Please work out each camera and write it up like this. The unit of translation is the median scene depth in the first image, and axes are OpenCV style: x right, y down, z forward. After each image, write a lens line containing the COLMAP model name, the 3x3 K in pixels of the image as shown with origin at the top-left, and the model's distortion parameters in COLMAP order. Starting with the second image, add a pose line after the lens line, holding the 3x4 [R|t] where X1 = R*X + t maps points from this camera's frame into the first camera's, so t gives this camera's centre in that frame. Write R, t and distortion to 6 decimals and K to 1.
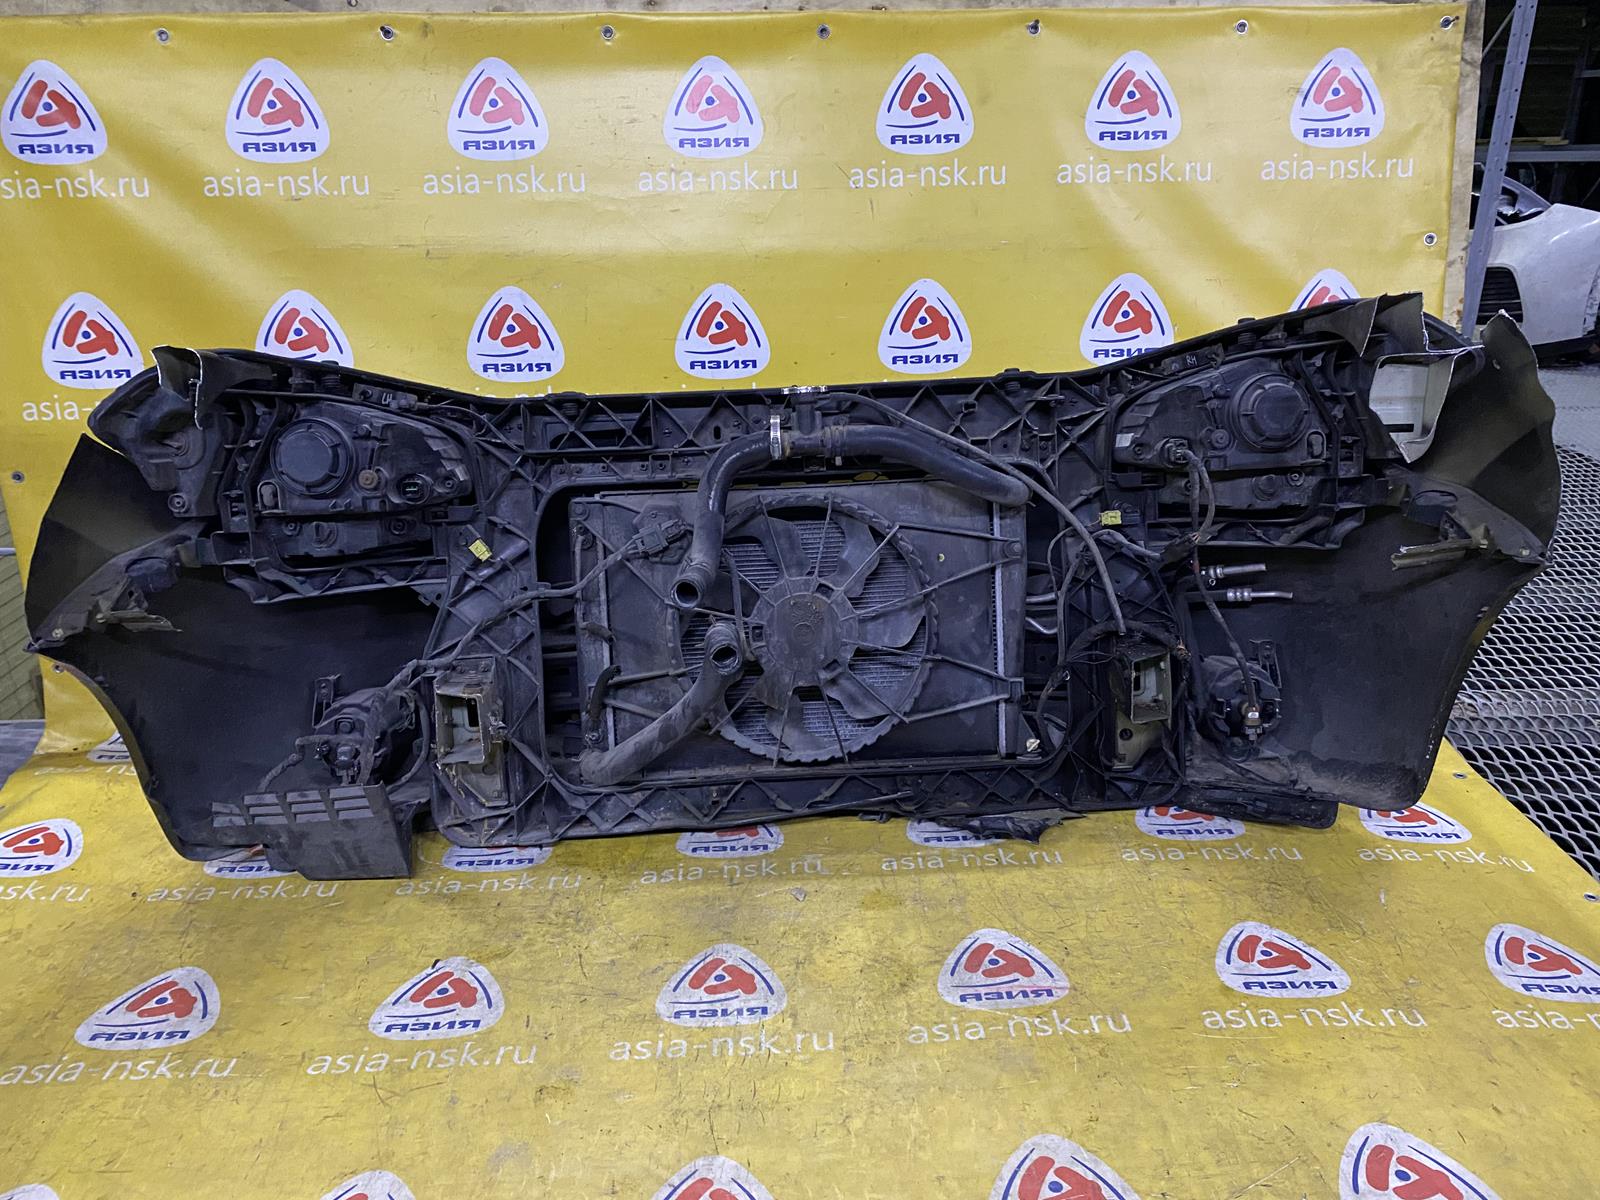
lens RADIAL K [[1207.3, 0, 819.3], [0, 1207.3, 591.8], [0, 0, 1]] dist [0.115828, -0.231297]
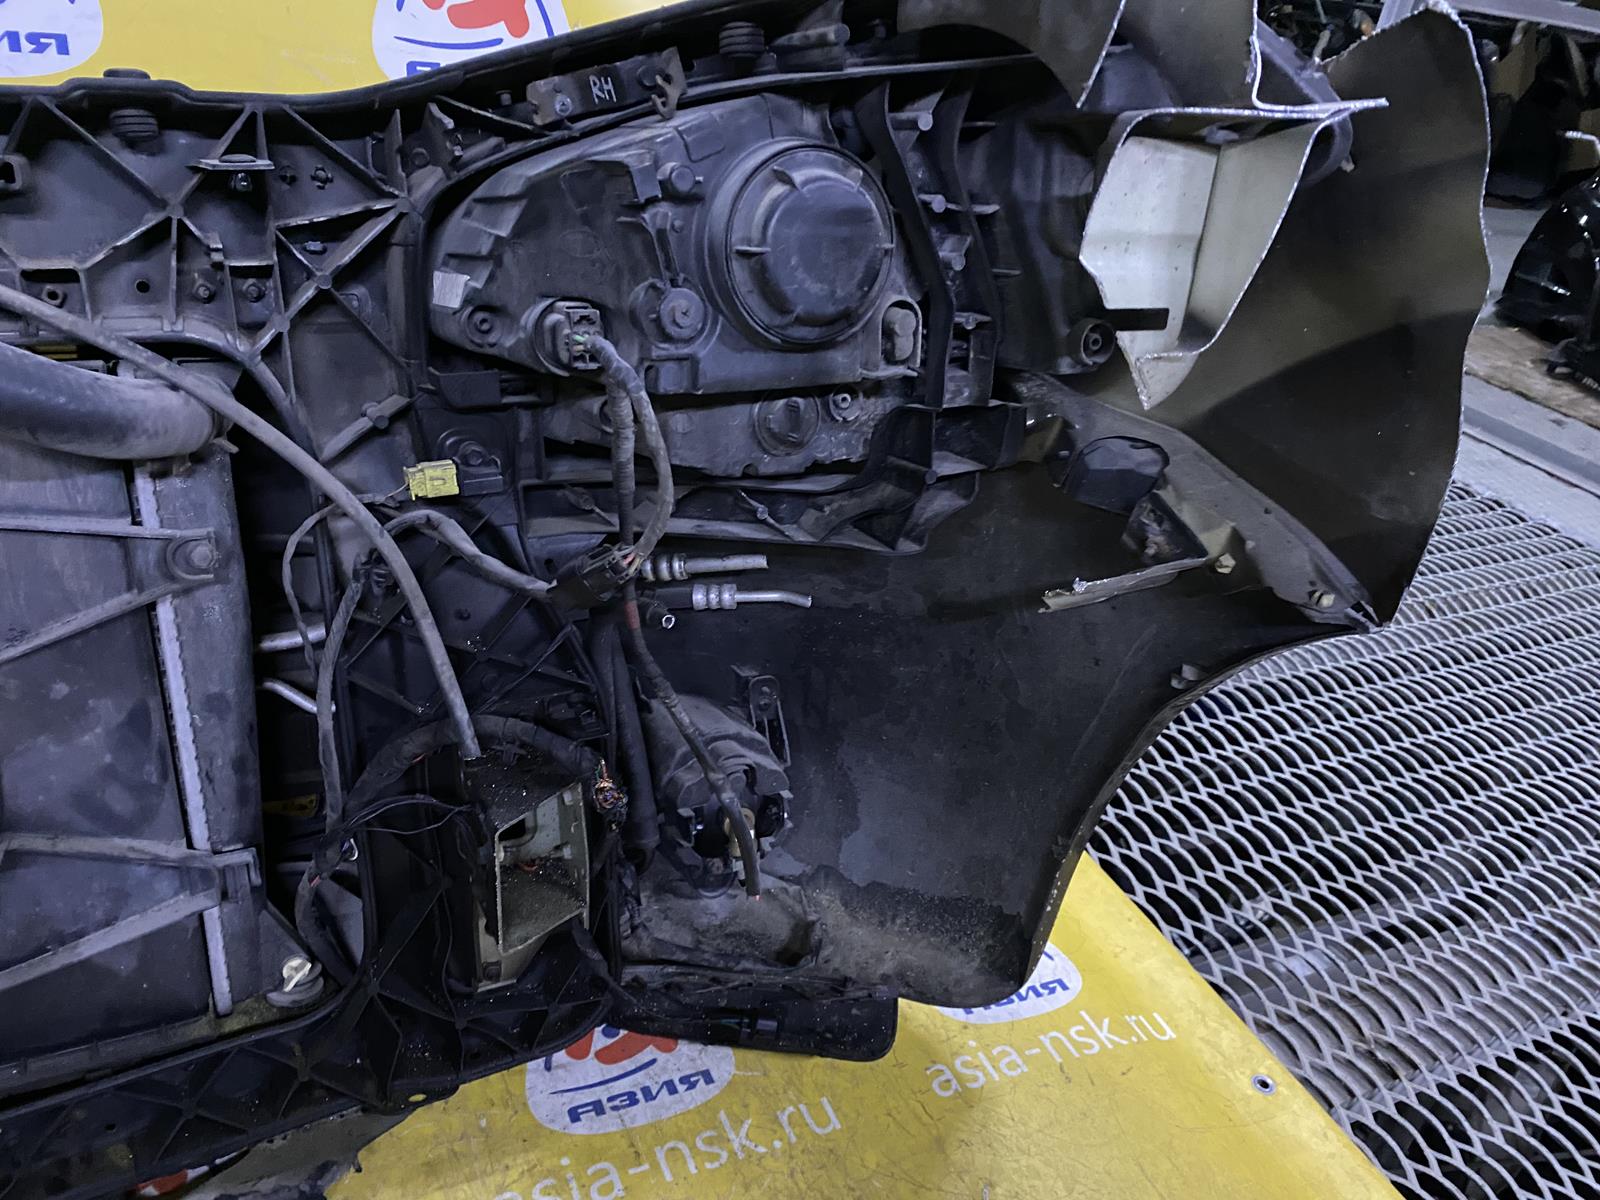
lens RADIAL K [[1213.4, 0, 796.7], [0, 1213.4, 609.3], [0, 0, 1]] dist [0.011367, -0.009074]
pose [[0.908553, -0.082763, 0.409489, 0.180926], [0.001767, 0.980933, 0.194340, -0.098545], [-0.417766, -0.175845, 0.891376, 0.575541]]
